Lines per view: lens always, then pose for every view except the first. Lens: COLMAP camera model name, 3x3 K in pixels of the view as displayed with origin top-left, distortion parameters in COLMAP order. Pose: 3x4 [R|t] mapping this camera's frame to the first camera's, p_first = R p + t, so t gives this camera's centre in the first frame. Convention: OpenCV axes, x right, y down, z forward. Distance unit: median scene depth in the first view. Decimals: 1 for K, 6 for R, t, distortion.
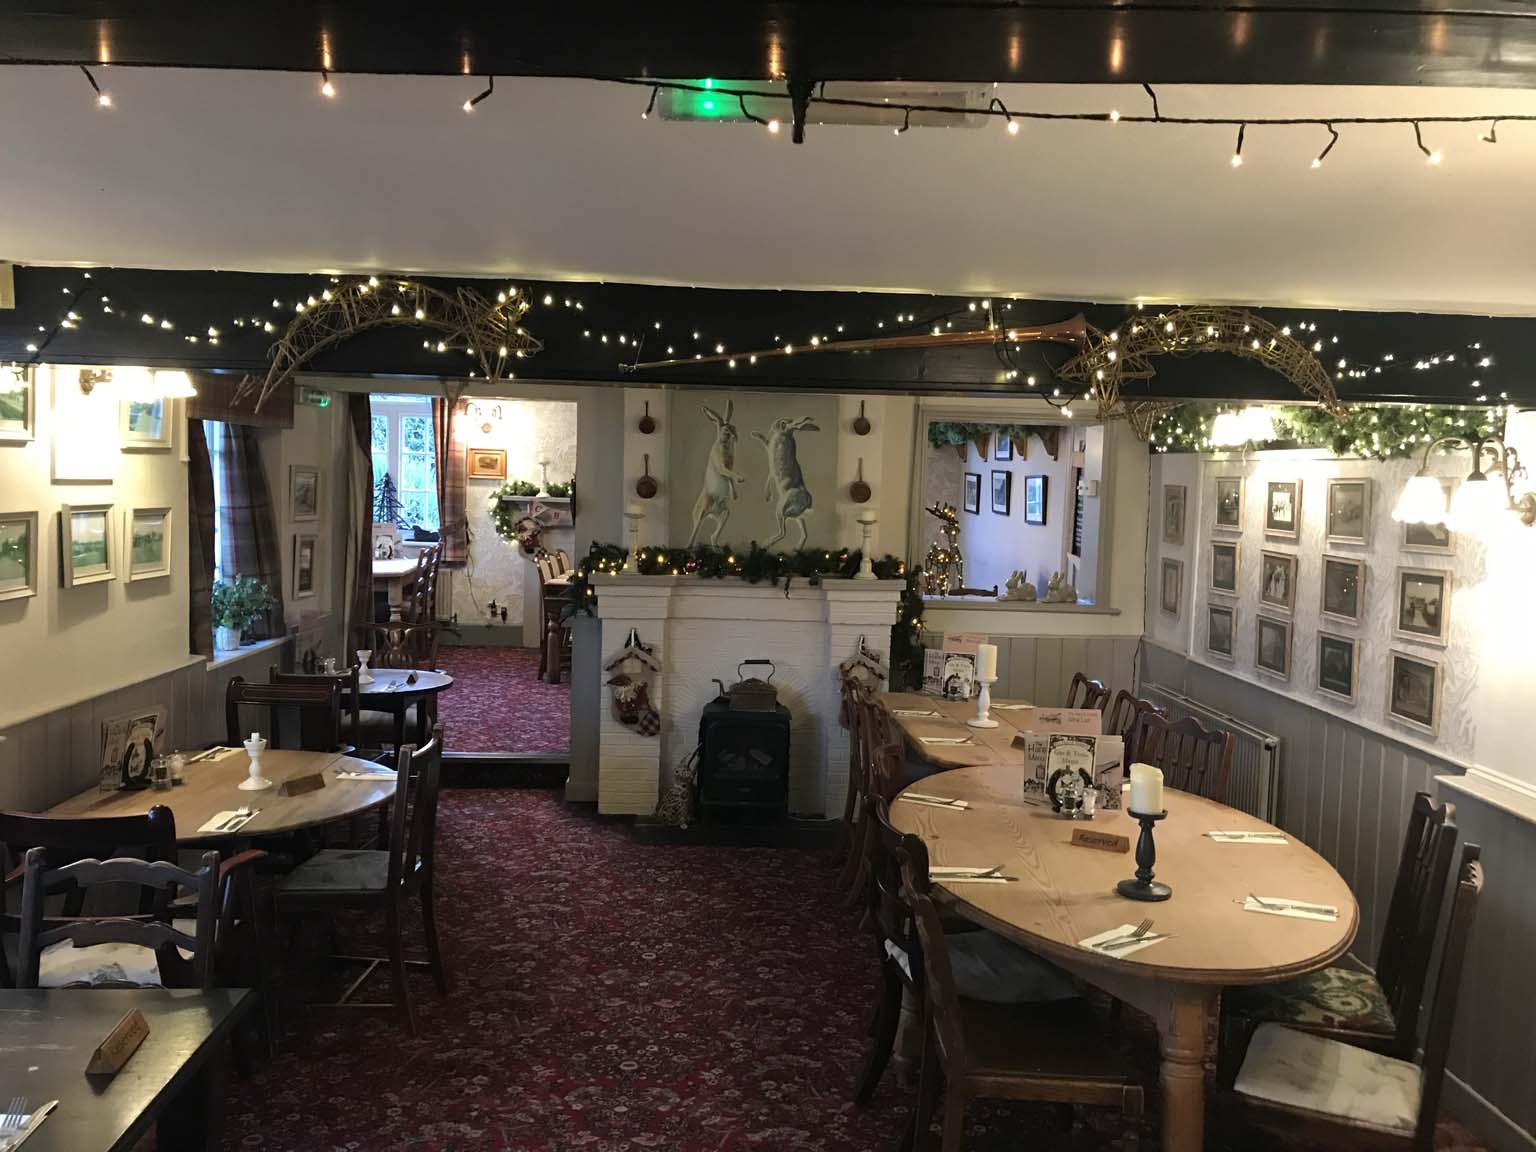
lens RADIAL K [[1242.7, 0, 768.0], [0, 1242.7, 576.0], [0, 0, 1]] dist [0.069505, 0.000921]
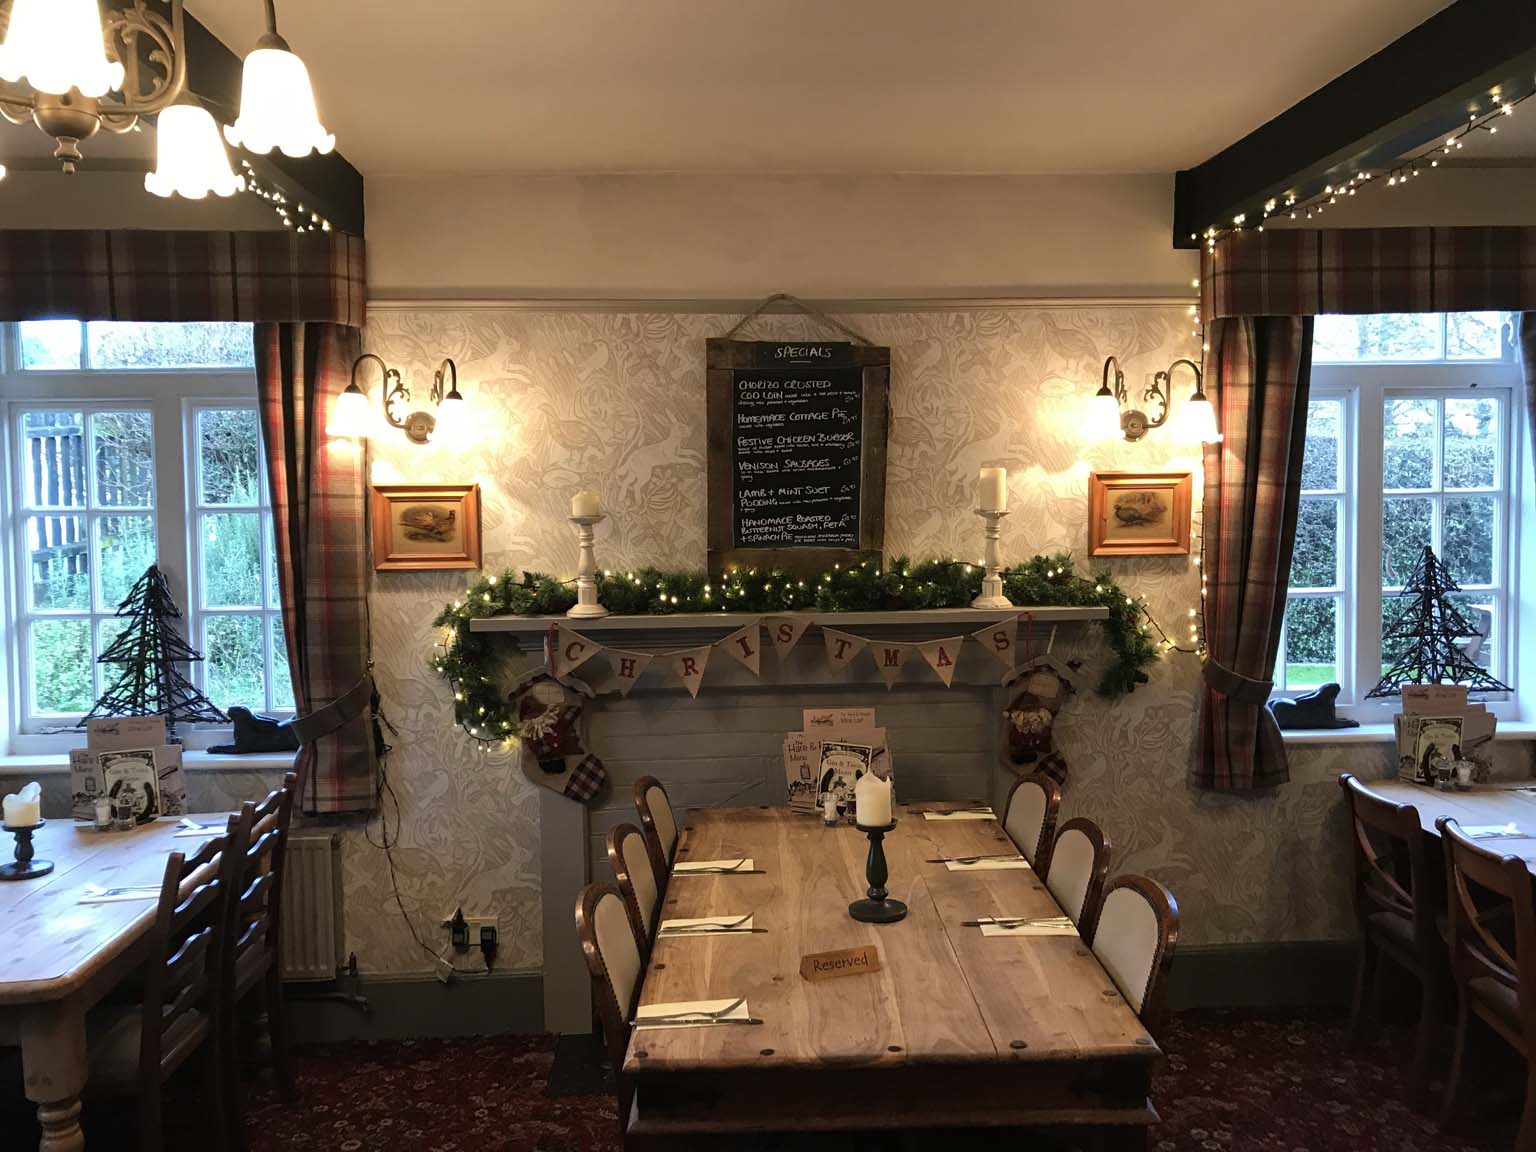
lens RADIAL K [[1268.6, 0, 758.4], [0, 1268.6, 568.8], [0, 0, 1]] dist [0.010207, -0.004010]
pose [[0.998772, -0.044656, -0.021476, -0.215740], [0.043954, 0.998517, -0.032130, -0.109185], [0.022879, 0.031146, 0.999253, 1.121126]]
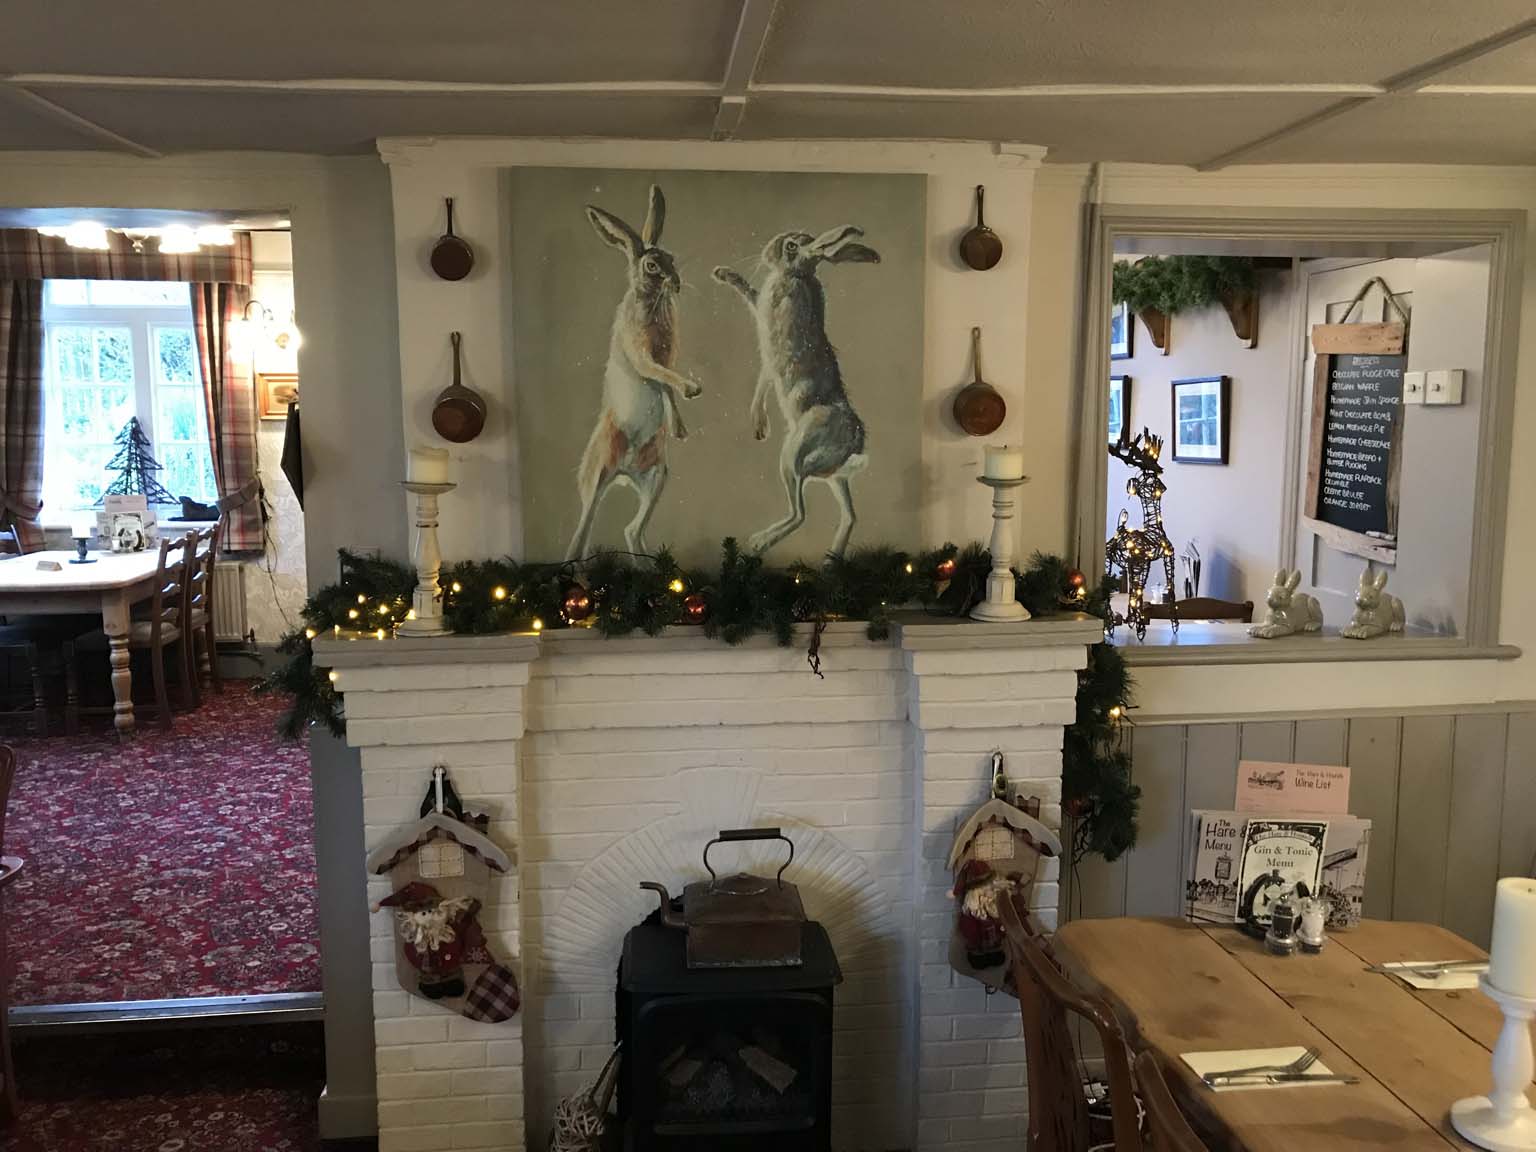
lens RADIAL K [[1268.6, 0, 758.4], [0, 1268.6, 568.8], [0, 0, 1]] dist [0.010207, -0.004010]
pose [[0.998567, -0.038619, 0.037060, -0.017682], [0.037036, 0.998411, 0.042480, -0.035004], [-0.038642, -0.041047, 0.998410, 0.577563]]
